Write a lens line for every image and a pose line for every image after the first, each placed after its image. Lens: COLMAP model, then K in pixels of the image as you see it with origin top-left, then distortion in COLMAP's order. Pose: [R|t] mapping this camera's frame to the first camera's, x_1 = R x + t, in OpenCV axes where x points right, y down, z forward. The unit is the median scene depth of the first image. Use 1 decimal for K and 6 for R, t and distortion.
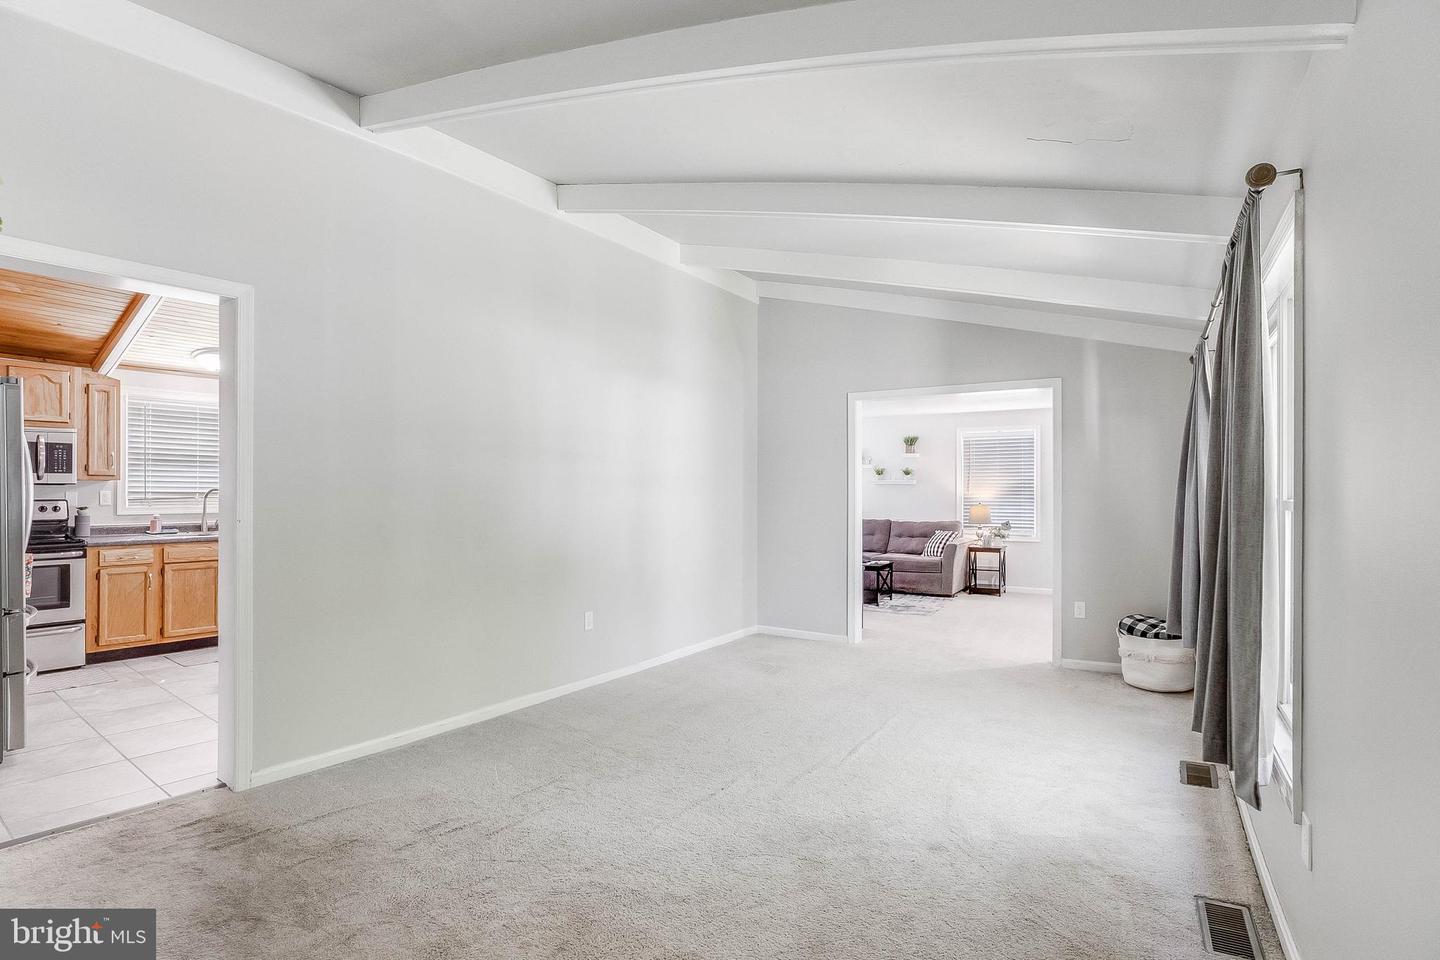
lens RADIAL K [[703.0, 0, 715.3], [0, 703.0, 495.1], [0, 0, 1]] dist [-0.001201, -0.000786]
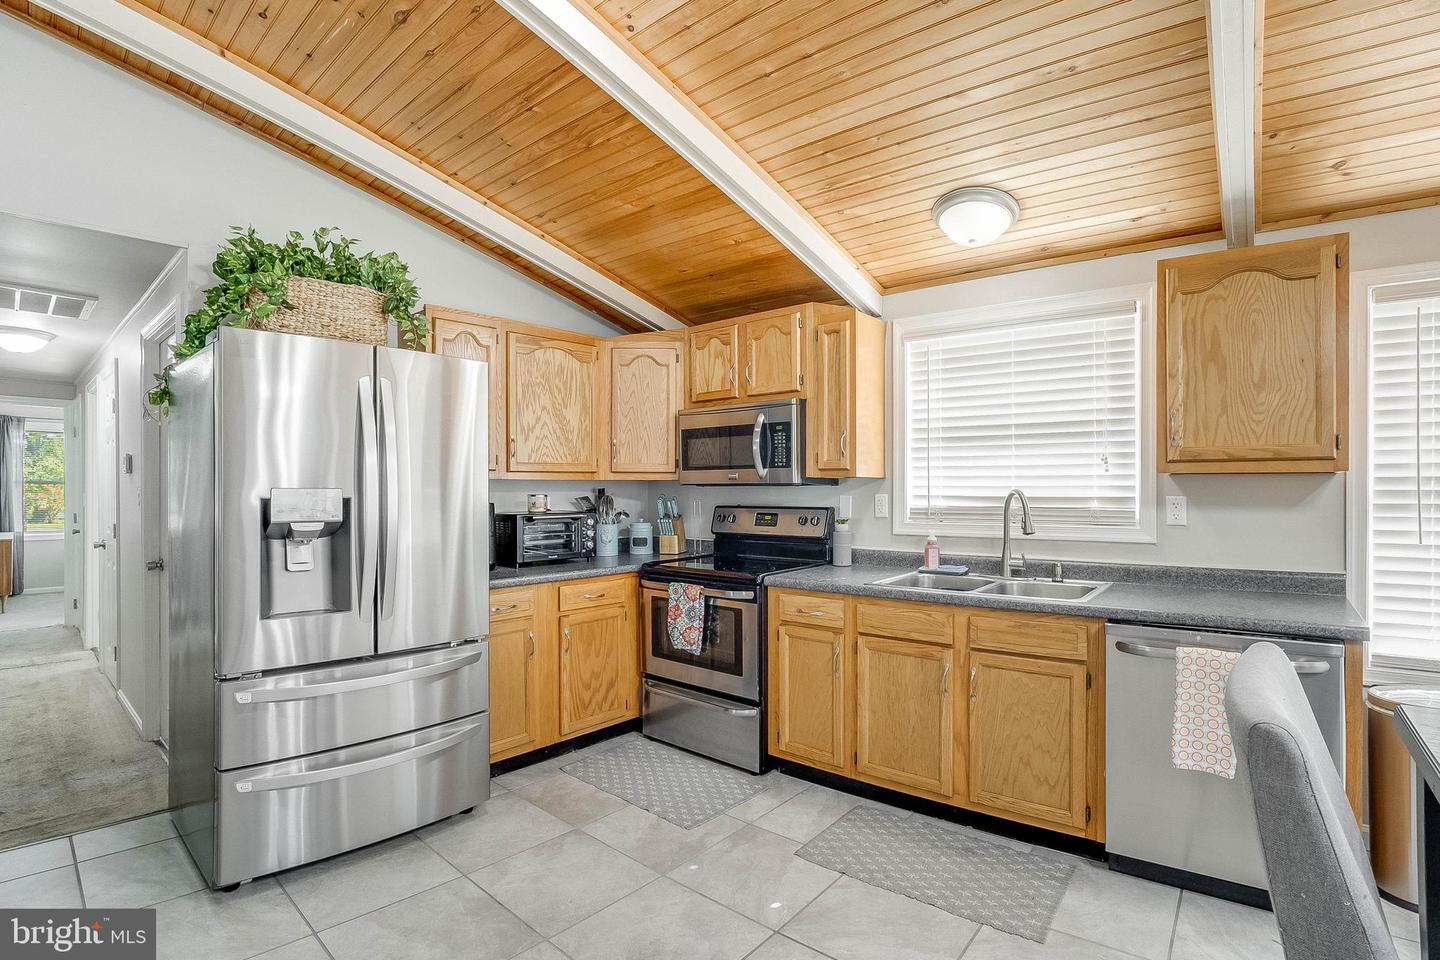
lens RADIAL K [[685.1, 0, 720.0], [0, 685.1, 480.0], [0, 0, 1]] dist [-0.074726, -0.000153]
pose [[-0.024780, -0.011789, -0.999623, -0.277713], [0.000698, 0.999930, -0.011810, -0.012063], [0.999693, -0.000990, -0.024770, 0.935733]]
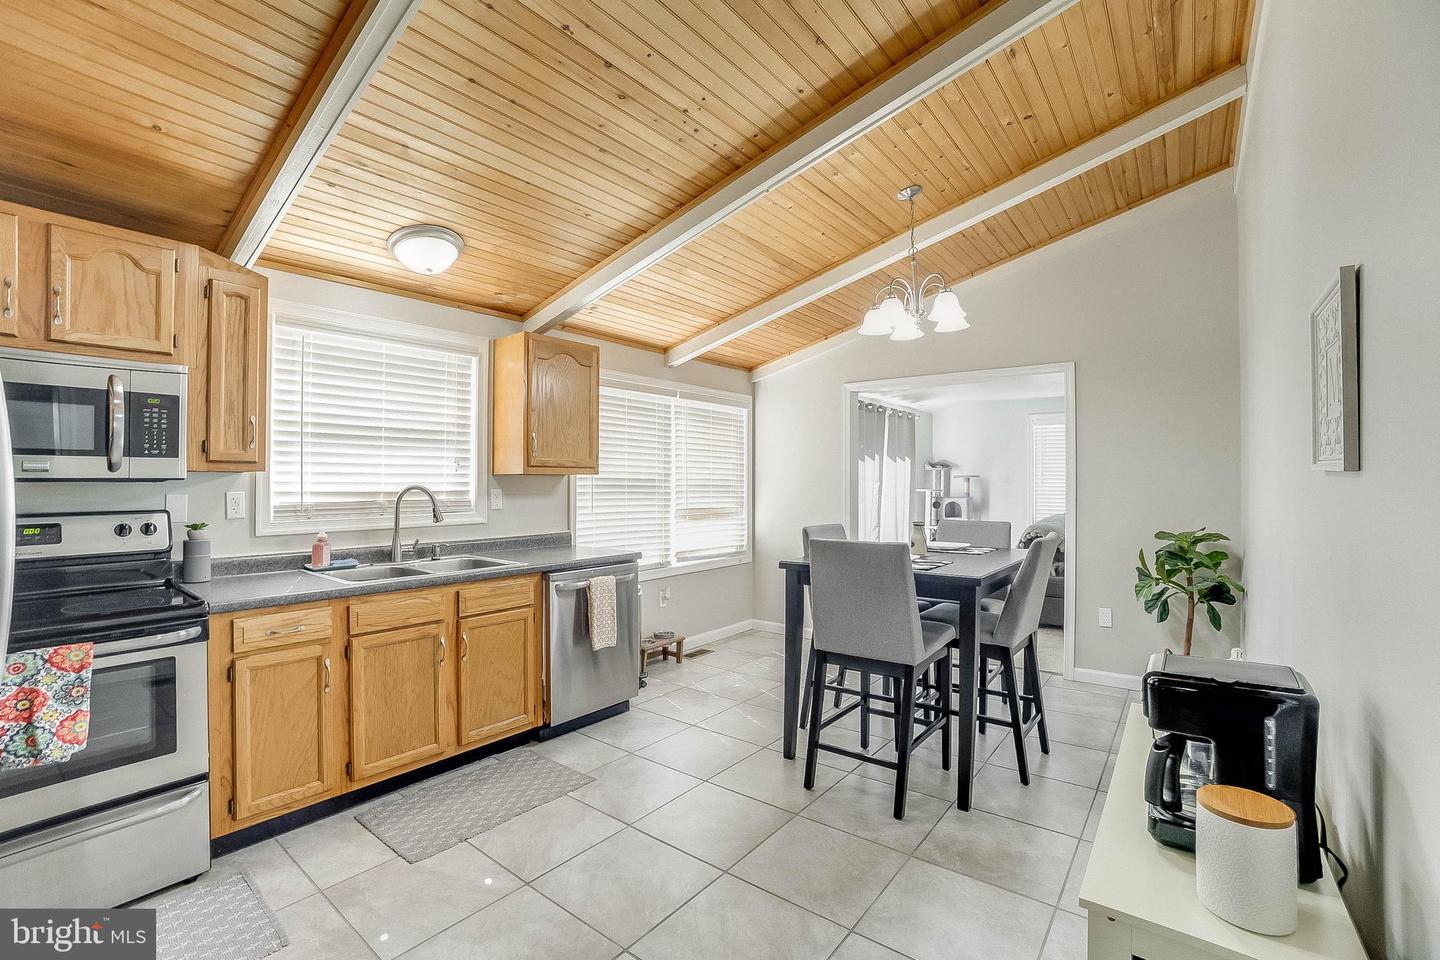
lens RADIAL K [[638.0, 0, 720.0], [0, 638.0, 480.0], [0, 0, 1]] dist [-0.033253, 0.000599]
pose [[0.999712, -0.000531, -0.023974, -0.523491], [0.000504, 0.999999, -0.001114, -0.014849], [0.023974, 0.001102, 0.999712, 0.570401]]
